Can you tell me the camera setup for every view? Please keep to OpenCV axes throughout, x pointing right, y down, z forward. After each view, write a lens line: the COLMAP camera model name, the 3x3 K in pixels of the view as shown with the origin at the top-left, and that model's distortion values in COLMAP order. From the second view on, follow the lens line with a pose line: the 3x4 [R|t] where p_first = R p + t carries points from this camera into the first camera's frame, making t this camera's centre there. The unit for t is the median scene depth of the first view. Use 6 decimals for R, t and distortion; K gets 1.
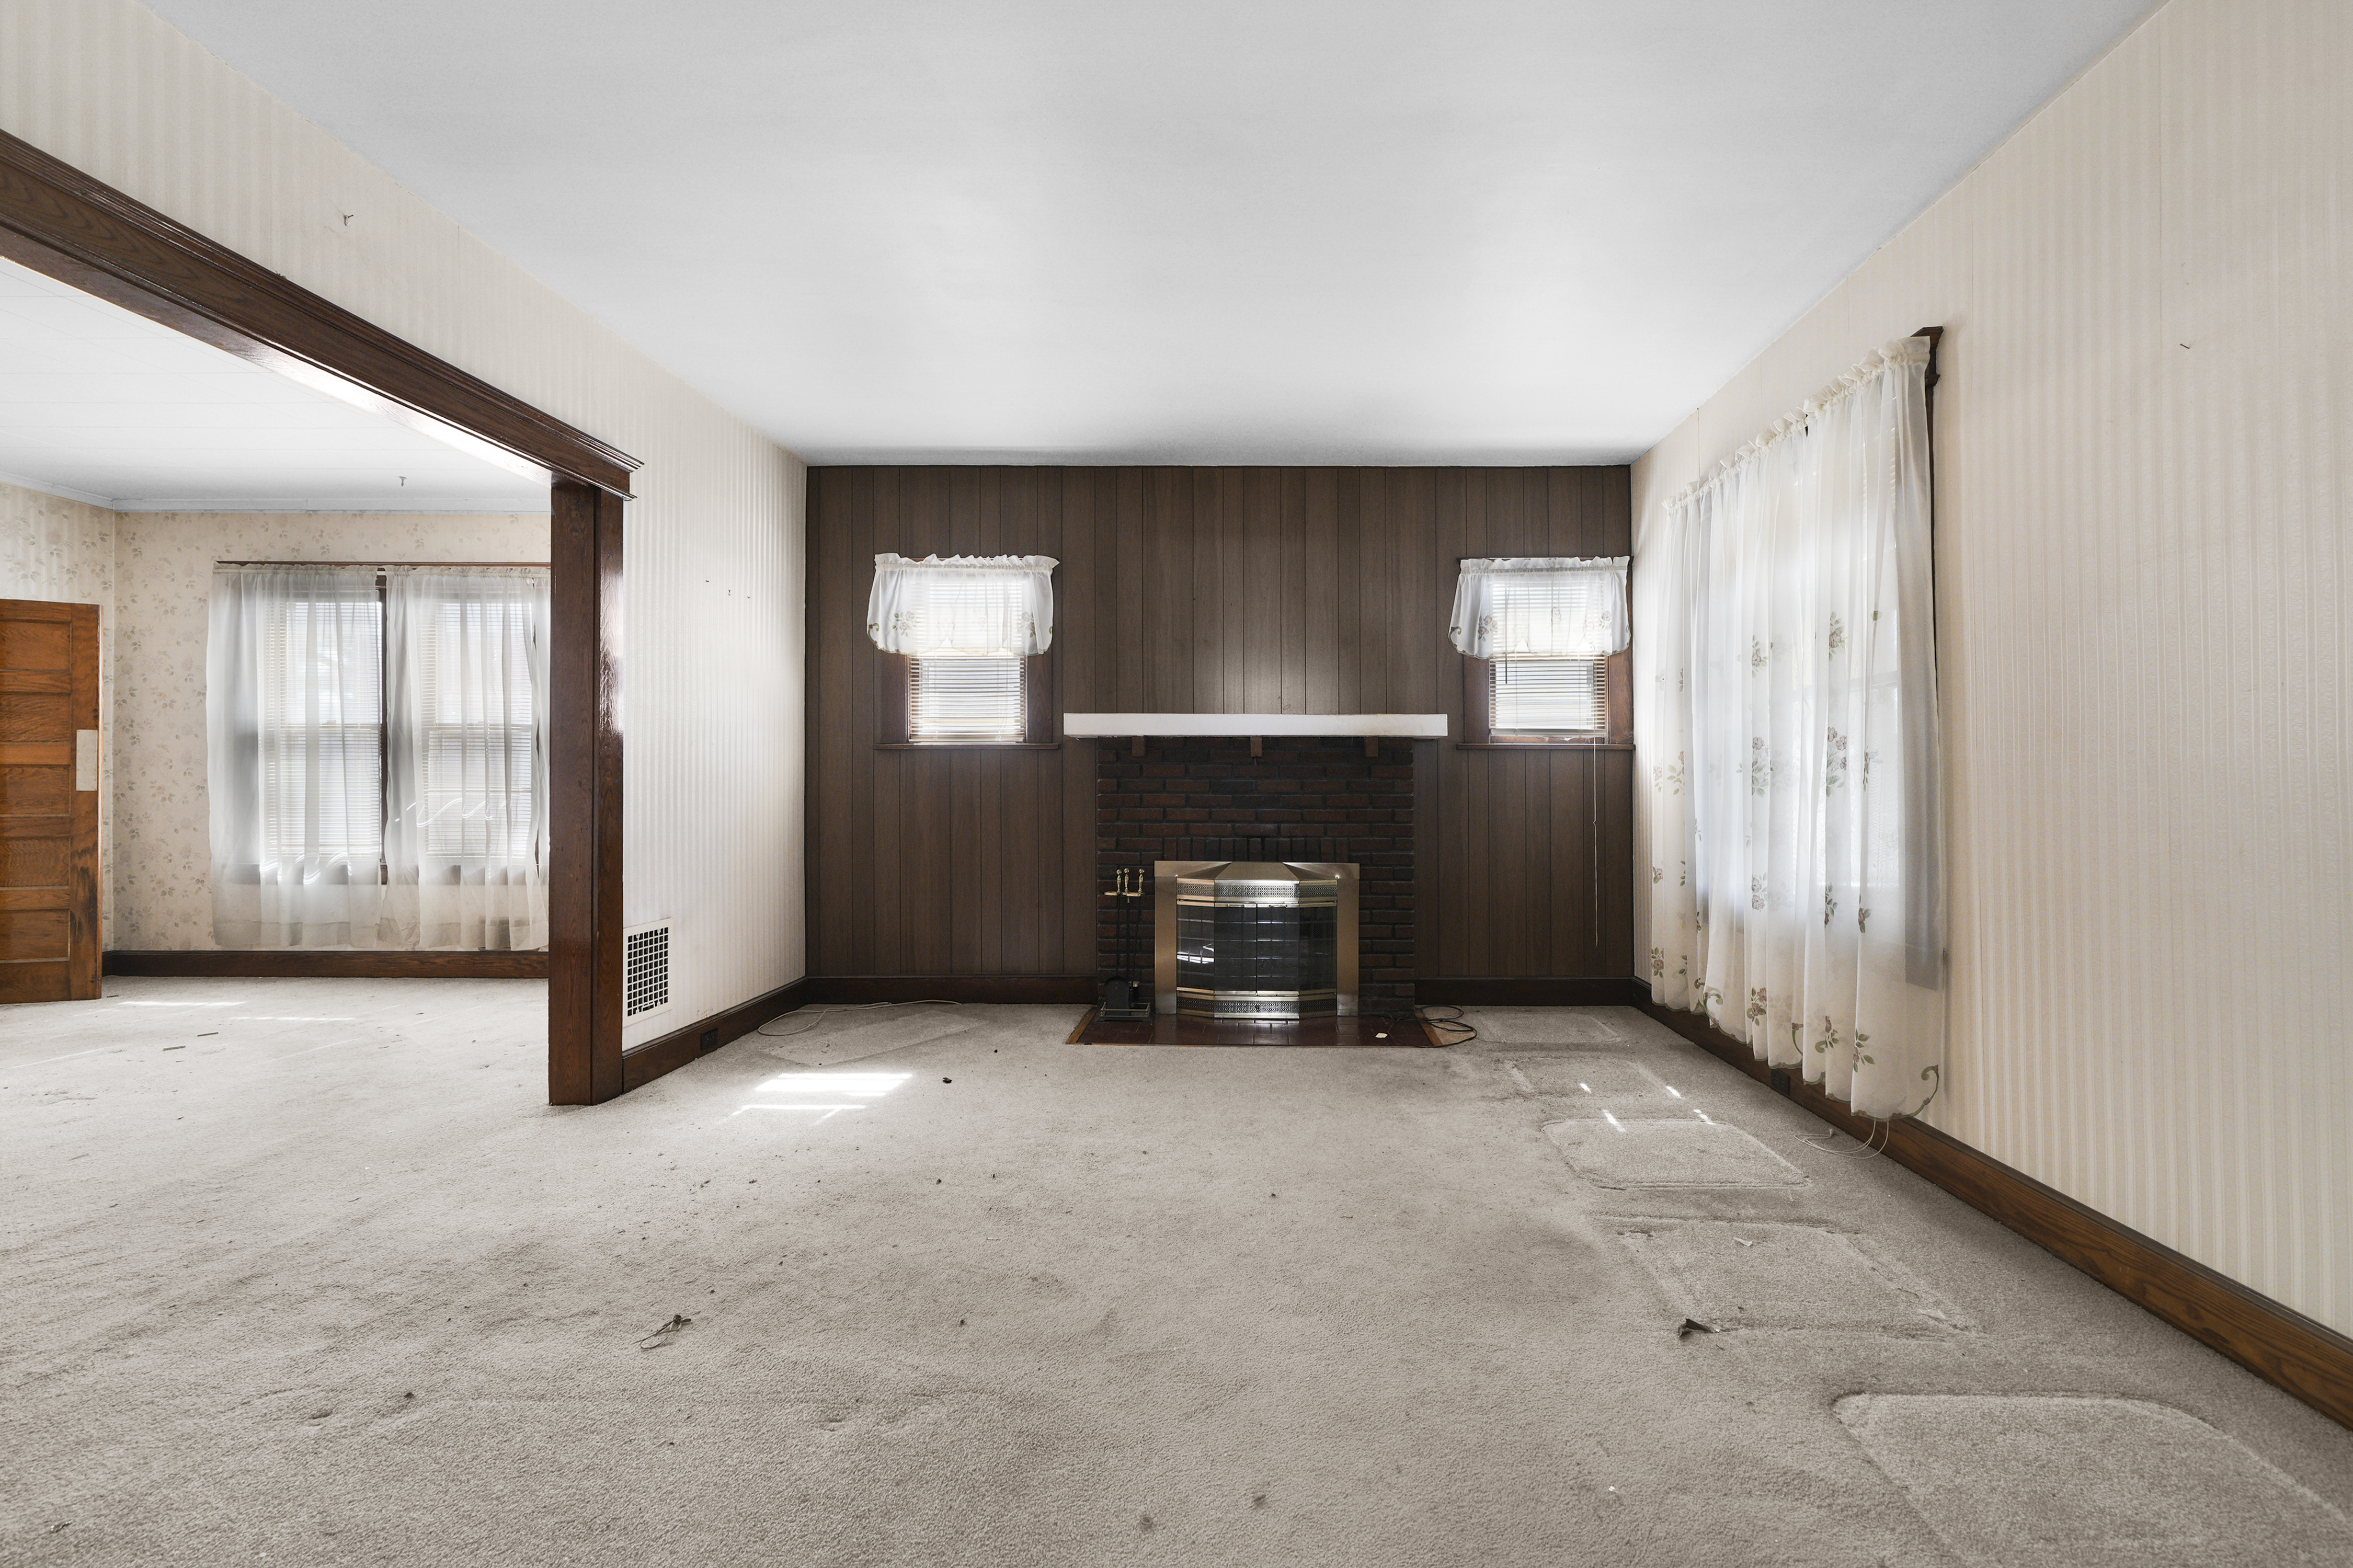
lens RADIAL K [[987.8, 0, 1230.9], [0, 987.8, 779.5], [0, 0, 1]] dist [-0.001143, 0.000177]
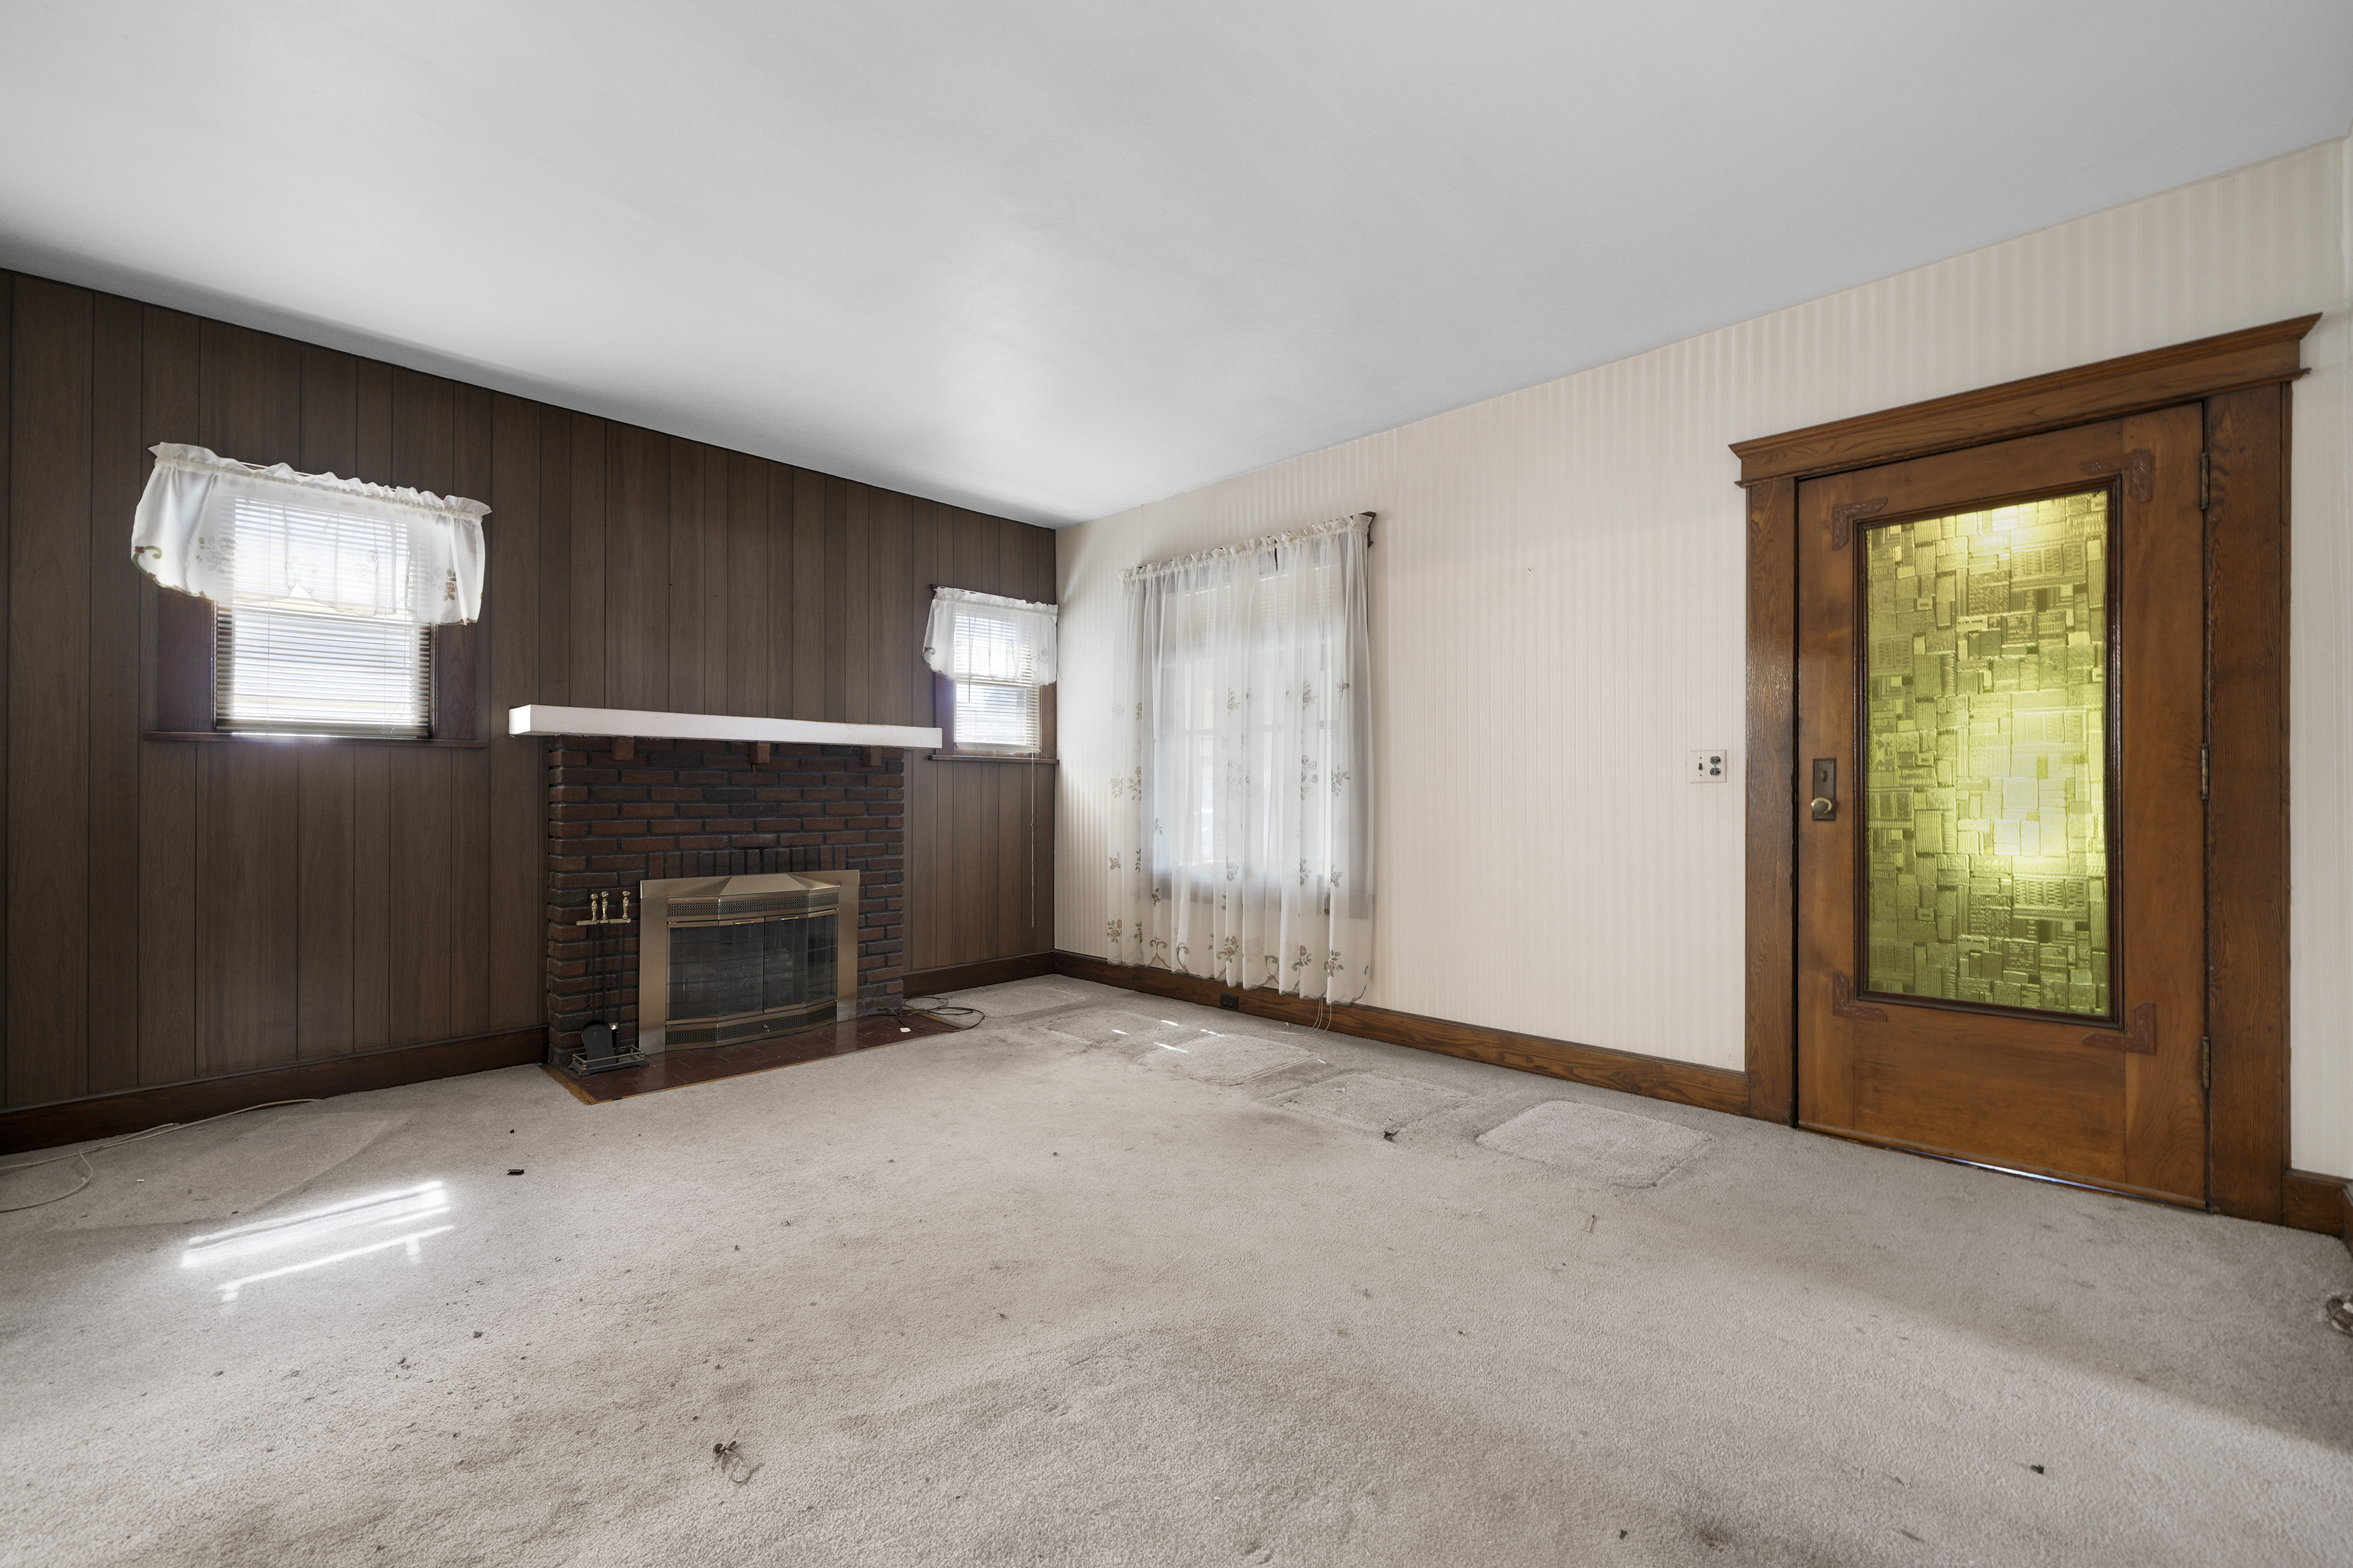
lens RADIAL K [[975.9, 0, 1163.0], [0, 975.9, 788.5], [0, 0, 1]] dist [-0.001514, 0.000037]
pose [[0.689272, 0.001625, 0.724500, -0.427600], [-0.003400, 0.999994, 0.000993, -0.001111], [-0.724494, -0.003148, 0.689274, 0.084769]]
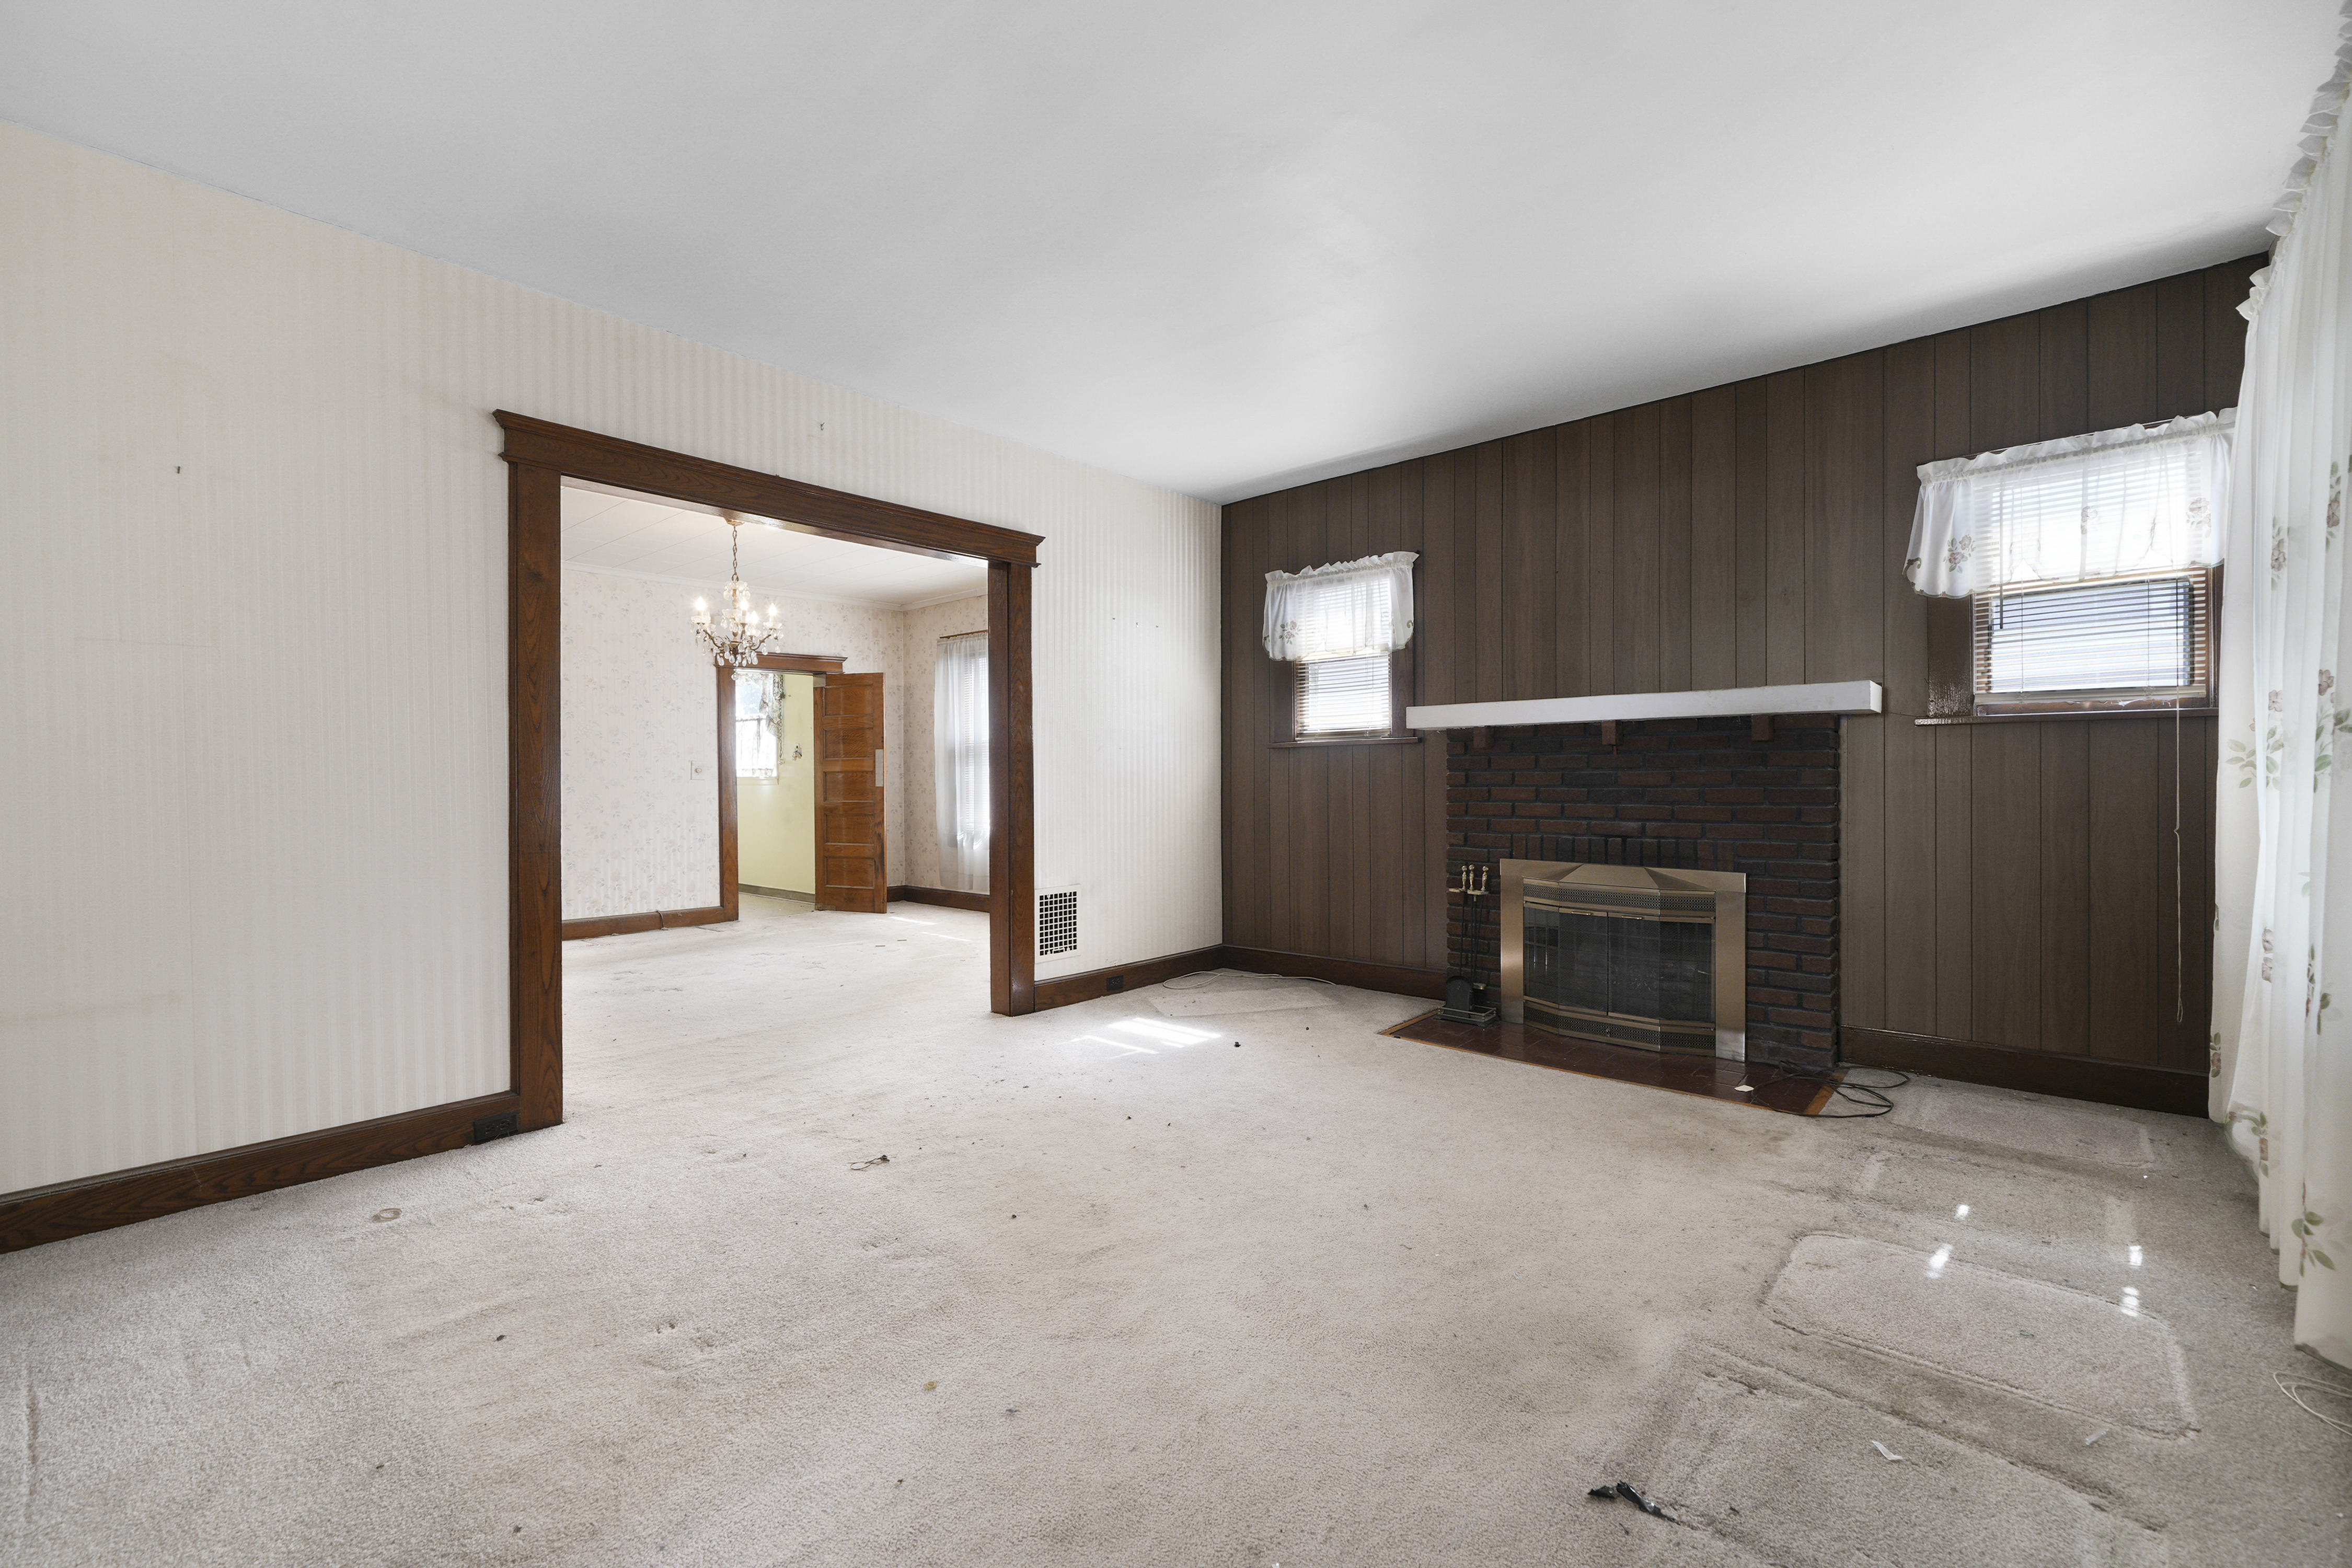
lens RADIAL K [[975.5, 0, 1162.5], [0, 975.5, 788.5], [0, 0, 1]] dist [-0.001514, 0.000037]
pose [[0.756152, -0.001173, -0.654395, 0.321578], [0.012596, 0.999839, 0.012763, -0.000146], [0.654275, -0.017893, 0.756045, 0.099639]]
